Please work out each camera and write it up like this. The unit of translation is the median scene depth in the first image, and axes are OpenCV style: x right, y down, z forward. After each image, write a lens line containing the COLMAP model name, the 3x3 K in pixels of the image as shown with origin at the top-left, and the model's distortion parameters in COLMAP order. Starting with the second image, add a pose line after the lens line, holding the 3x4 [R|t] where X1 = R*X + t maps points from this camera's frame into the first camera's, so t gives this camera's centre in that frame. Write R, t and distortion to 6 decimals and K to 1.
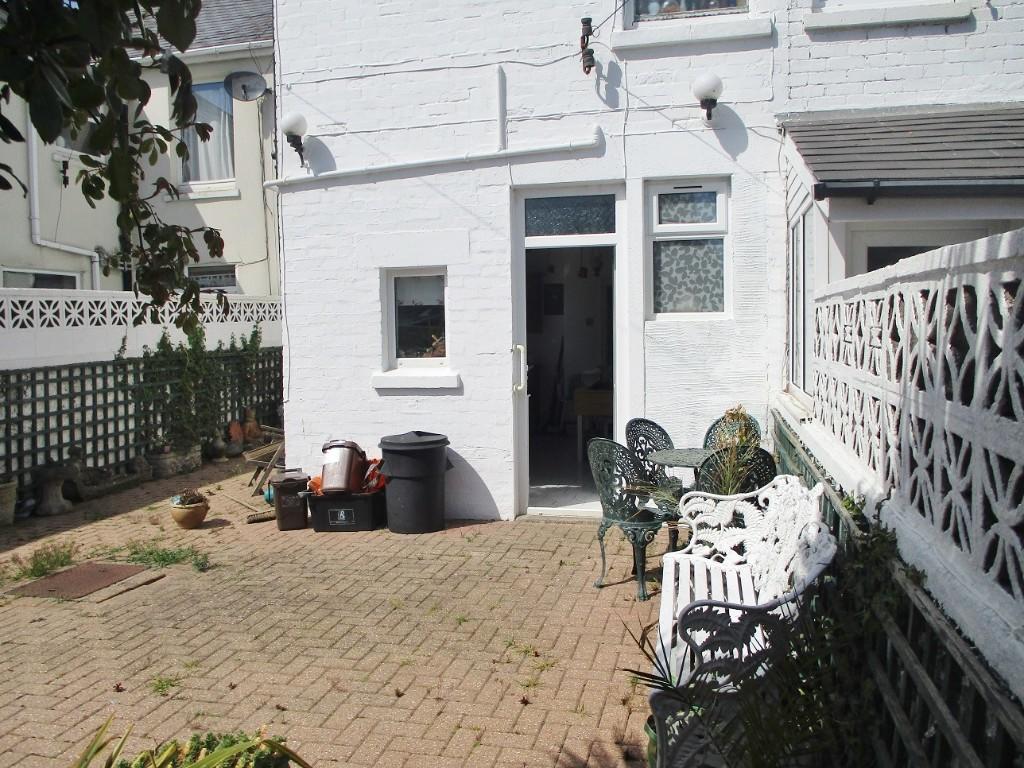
lens RADIAL K [[831.7, 0, 513.5], [0, 831.7, 366.0], [0, 0, 1]] dist [-0.034590, 0.014305]
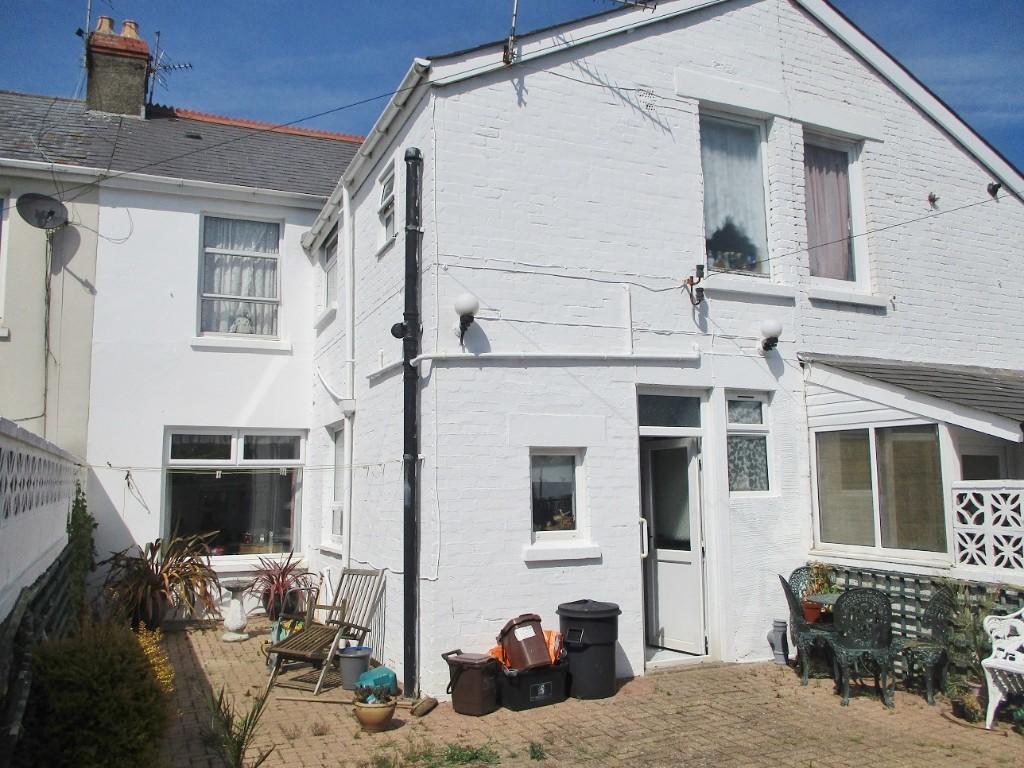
lens RADIAL K [[831.7, 0, 513.5], [0, 831.7, 366.0], [0, 0, 1]] dist [-0.034590, 0.014305]
pose [[0.800819, 0.095713, 0.591209, -0.869092], [0.019921, 0.982344, -0.186019, -0.021946], [-0.598575, 0.160744, 0.784773, 0.160437]]
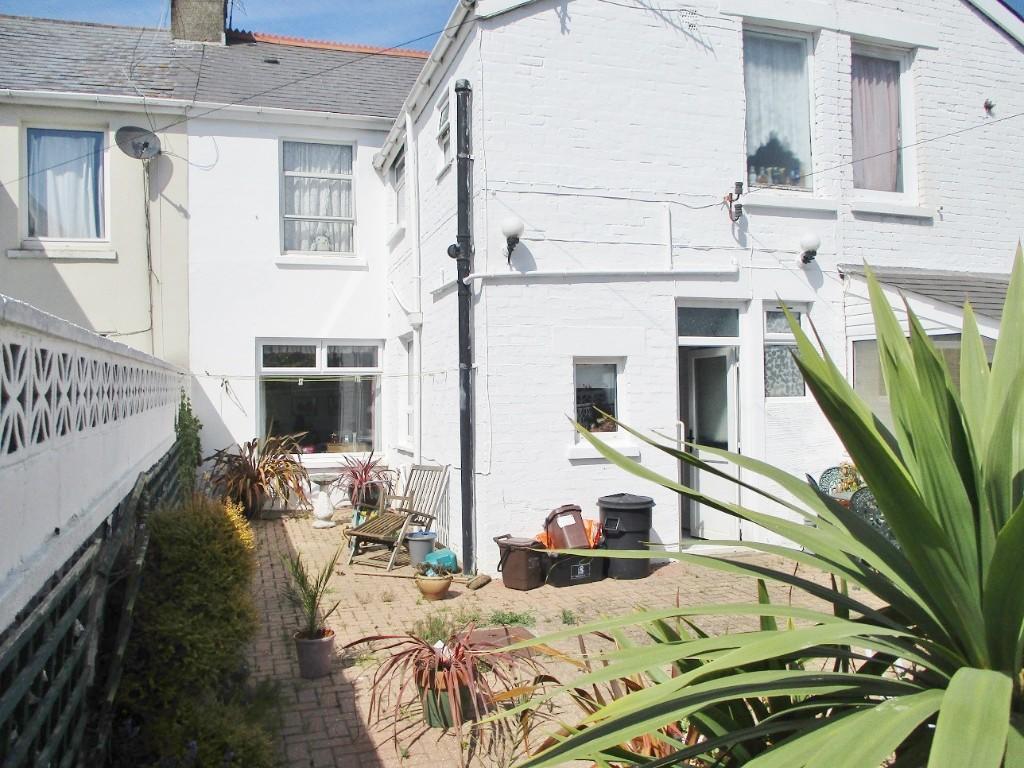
lens RADIAL K [[831.7, 0, 513.5], [0, 831.7, 366.0], [0, 0, 1]] dist [-0.034590, 0.014305]
pose [[0.860040, 0.025658, 0.509581, -0.880840], [0.014694, 0.997075, -0.075005, -0.017825], [-0.510015, 0.071995, 0.857147, 0.034306]]
